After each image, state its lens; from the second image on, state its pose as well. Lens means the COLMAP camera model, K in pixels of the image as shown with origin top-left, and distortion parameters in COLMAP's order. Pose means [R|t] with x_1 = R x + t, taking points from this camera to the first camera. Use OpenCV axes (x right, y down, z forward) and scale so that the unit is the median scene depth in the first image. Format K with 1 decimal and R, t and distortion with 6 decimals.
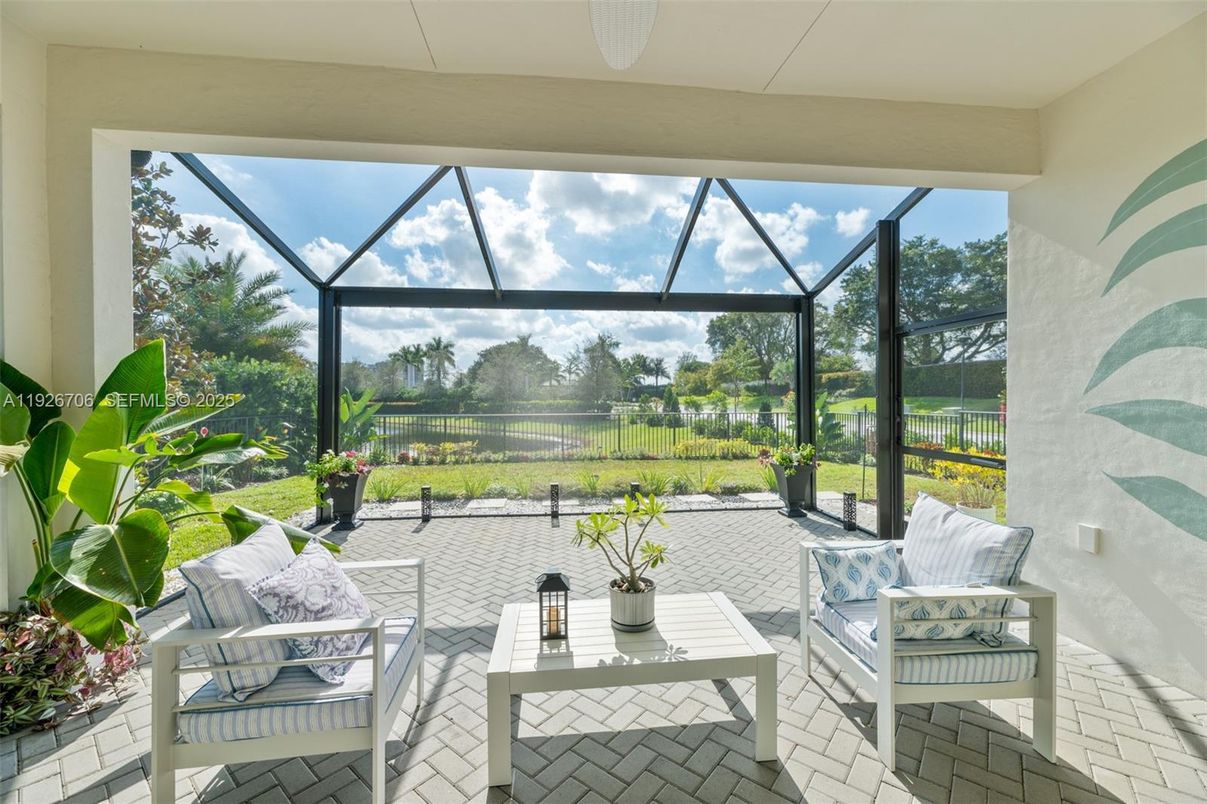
lens RADIAL K [[479.5, 0, 601.7], [0, 479.5, 400.0], [0, 0, 1]] dist [0.007172, -0.000025]
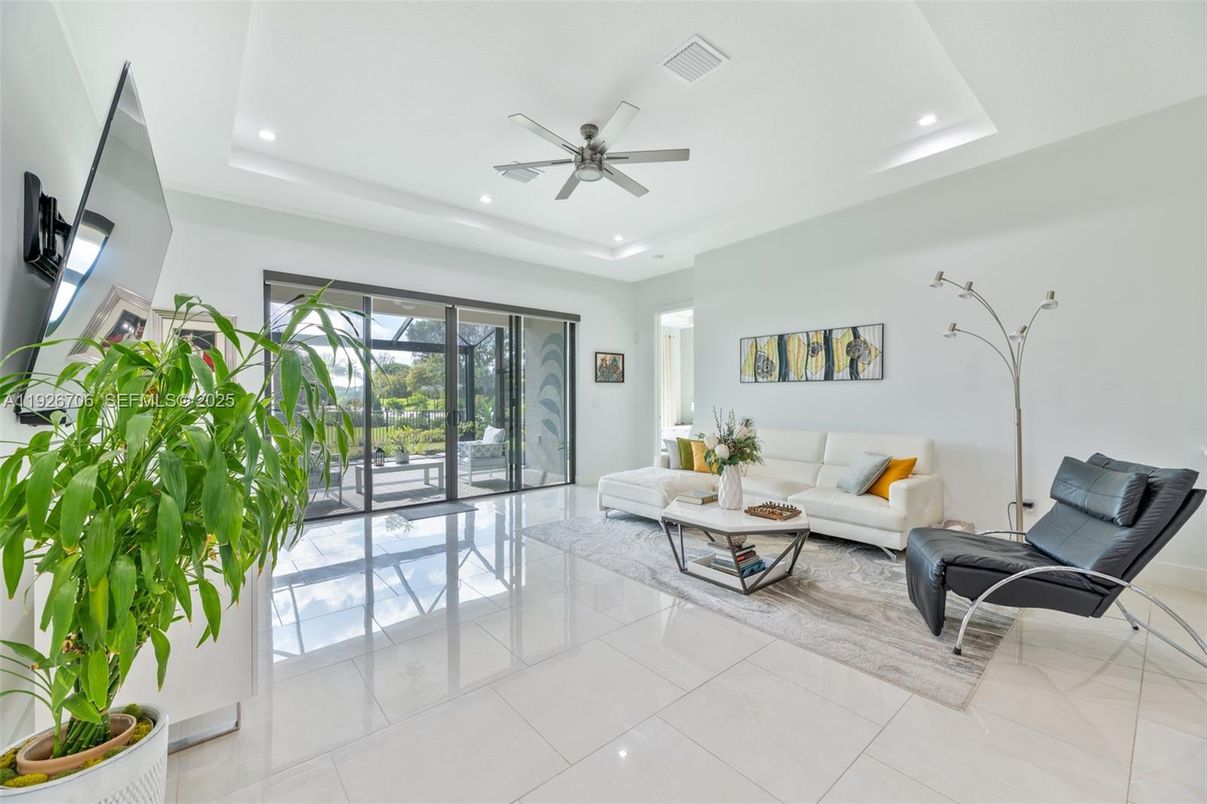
lens RADIAL K [[479.5, 0, 602.4], [0, 479.5, 401.5], [0, 0, 1]] dist [0.007172, -0.000025]
pose [[0.821592, -0.000018, 0.570077, -0.030170], [0.001470, 0.999997, -0.002086, 0.001538], [-0.570075, 0.002552, 0.821589, -0.111348]]
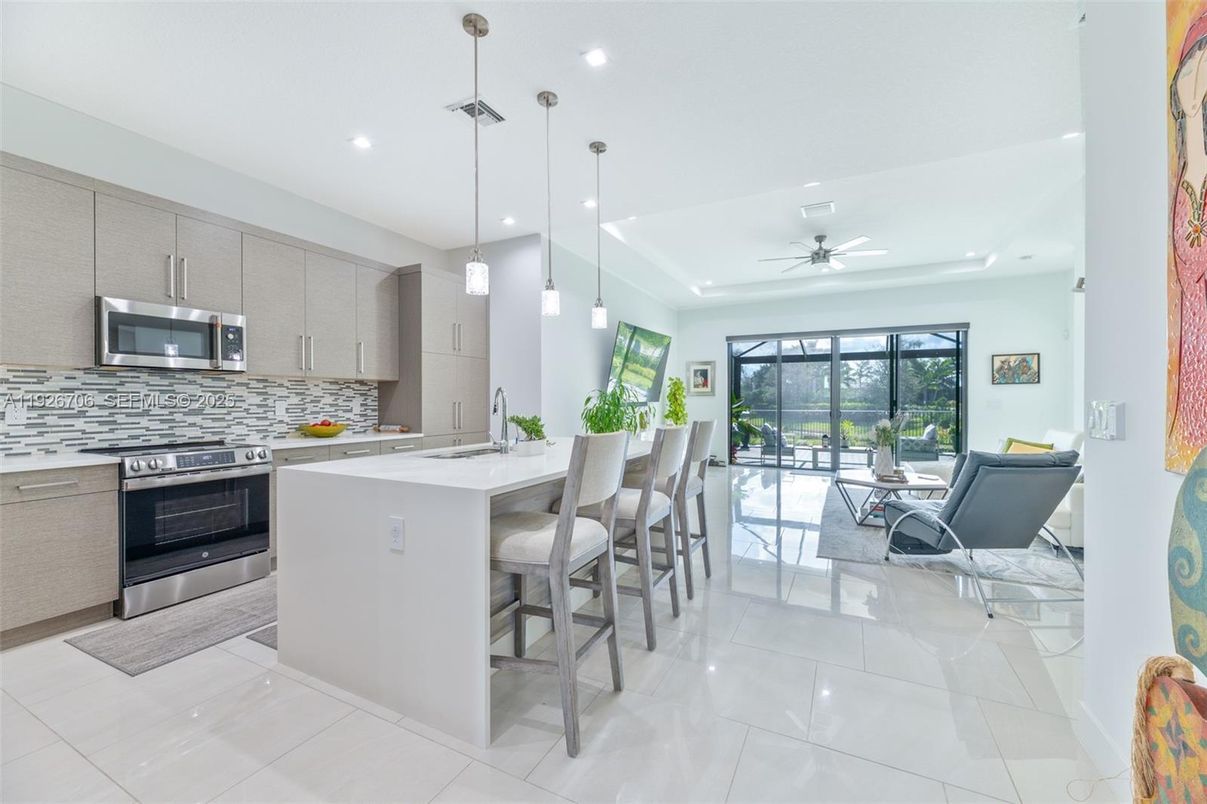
lens RADIAL K [[479.5, 0, 606.7], [0, 479.5, 404.1], [0, 0, 1]] dist [0.007172, -0.000025]
pose [[0.846991, 0.009456, -0.531522, 0.025186], [-0.007957, 0.999955, 0.005109, 0.001670], [0.531547, -0.000098, 0.847029, -0.176746]]
